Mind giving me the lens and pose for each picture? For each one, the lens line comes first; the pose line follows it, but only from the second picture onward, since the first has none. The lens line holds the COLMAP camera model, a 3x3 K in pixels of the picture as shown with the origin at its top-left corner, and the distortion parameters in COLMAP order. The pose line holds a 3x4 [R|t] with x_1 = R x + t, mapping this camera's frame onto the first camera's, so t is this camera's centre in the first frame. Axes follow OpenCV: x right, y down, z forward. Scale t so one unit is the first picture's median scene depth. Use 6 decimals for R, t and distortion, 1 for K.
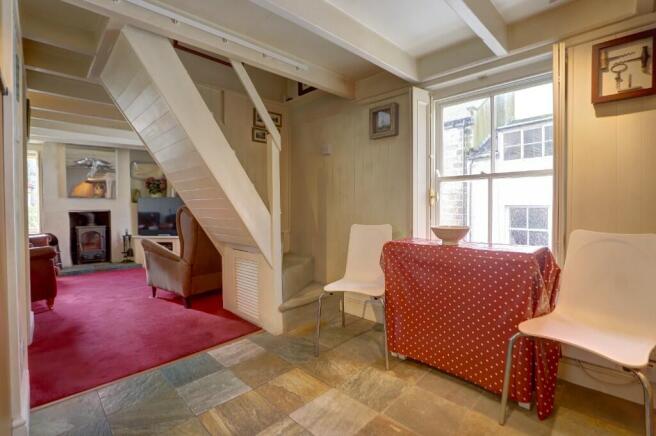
lens RADIAL K [[310.5, 0, 320.6], [0, 310.5, 211.3], [0, 0, 1]] dist [-0.003718, -0.000615]
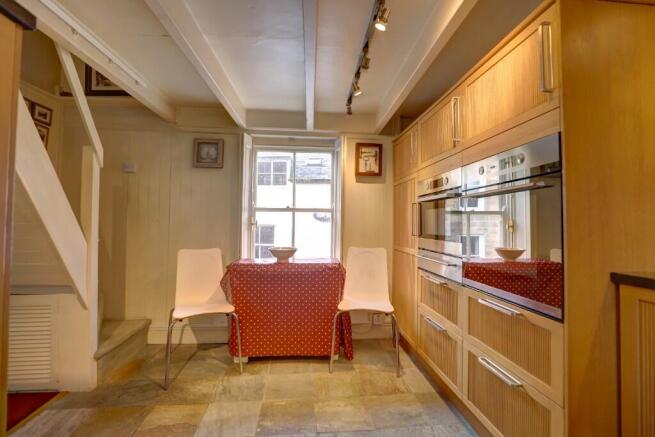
lens RADIAL K [[318.6, 0, 327.5], [0, 318.6, 218.5], [0, 0, 1]] dist [0.000501, 0.000236]
pose [[0.642268, 0.023394, 0.766123, -0.444127], [0.000601, 0.999518, -0.031025, -0.030743], [-0.766480, 0.020387, 0.641945, -0.029760]]
